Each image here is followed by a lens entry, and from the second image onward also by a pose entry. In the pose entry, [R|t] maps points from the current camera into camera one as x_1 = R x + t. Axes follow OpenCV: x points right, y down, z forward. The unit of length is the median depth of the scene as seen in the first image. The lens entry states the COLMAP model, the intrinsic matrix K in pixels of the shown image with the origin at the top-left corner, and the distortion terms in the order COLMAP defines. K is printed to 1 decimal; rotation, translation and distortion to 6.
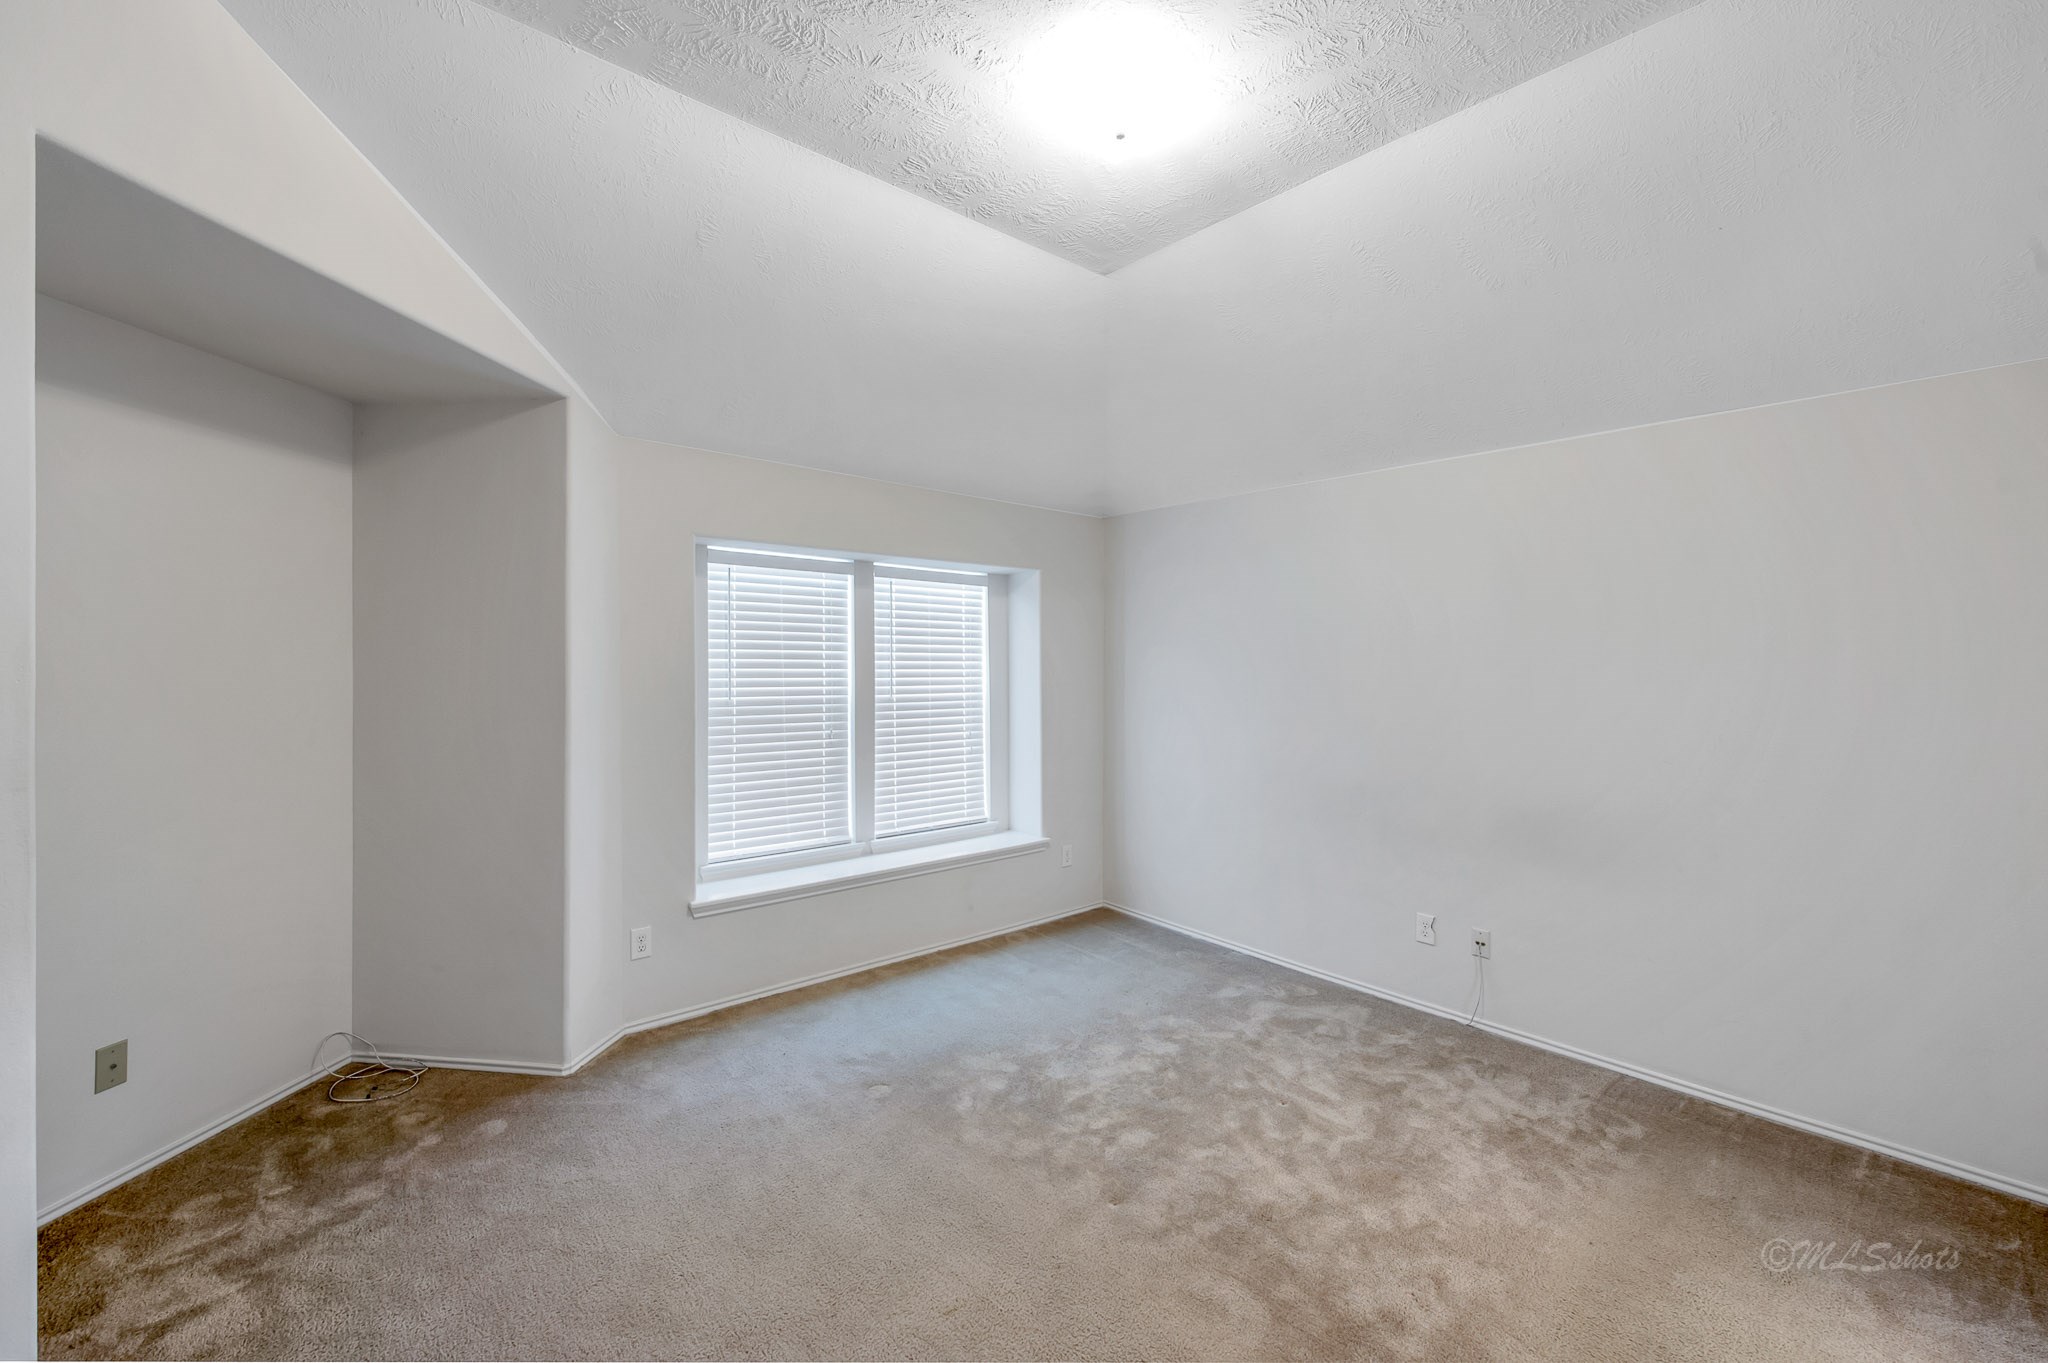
lens RADIAL K [[914.2, 0, 1026.0], [0, 914.2, 665.5], [0, 0, 1]] dist [-0.000215, -0.009858]
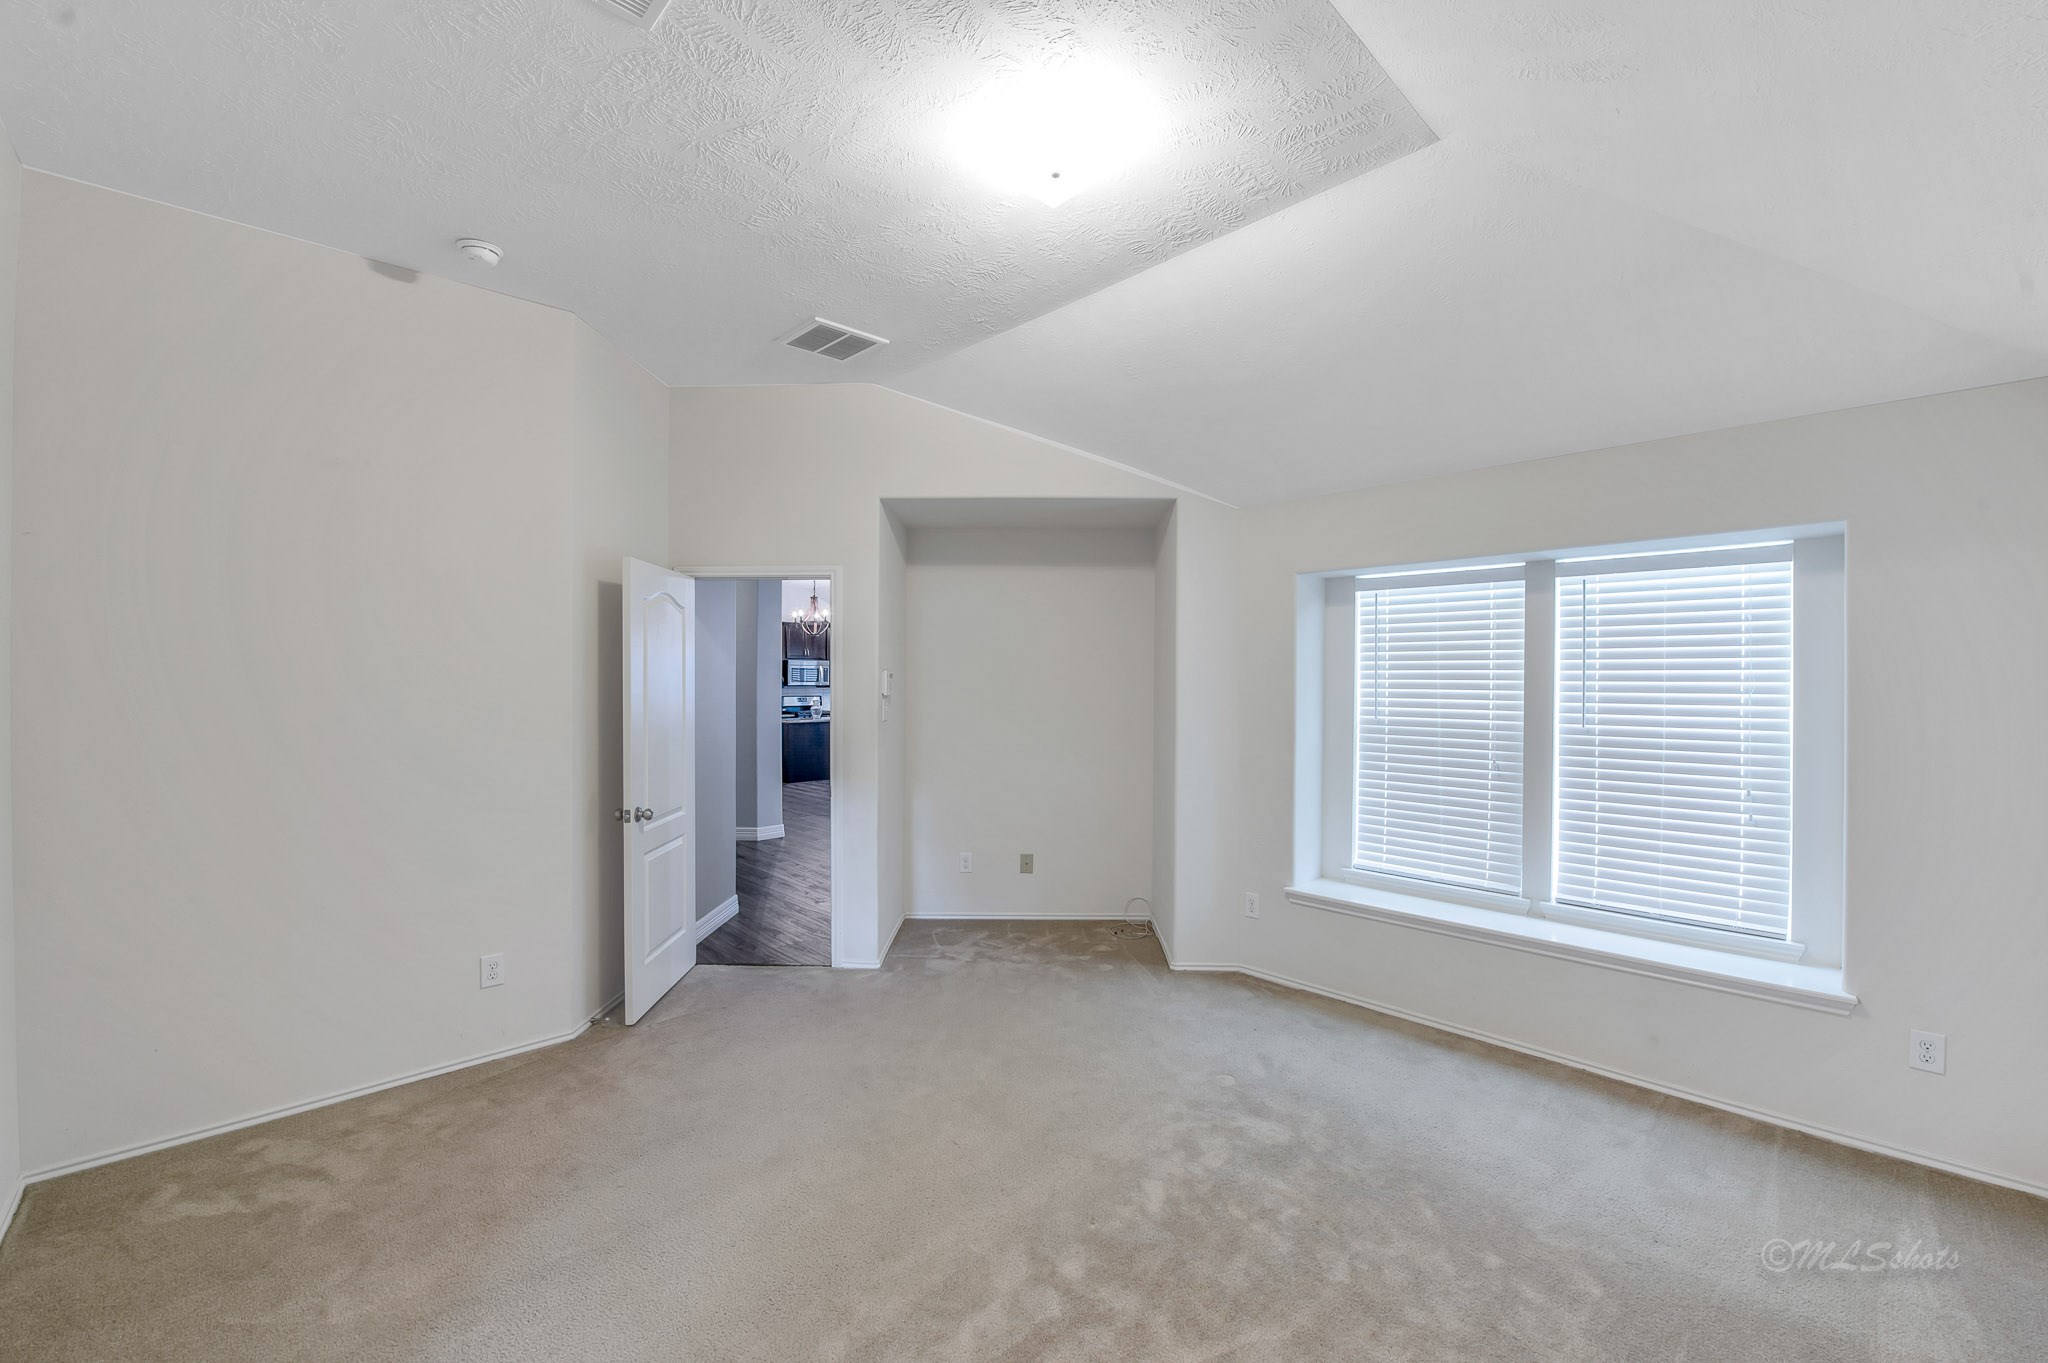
lens RADIAL K [[841.3, 0, 1014.2], [0, 841.3, 687.0], [0, 0, 1]] dist [-0.000248, -0.000129]
pose [[0.007218, -0.000238, -0.999974, 0.621350], [-0.011328, 0.999936, -0.000320, 0.005888], [0.999910, 0.011330, 0.007215, 0.557337]]
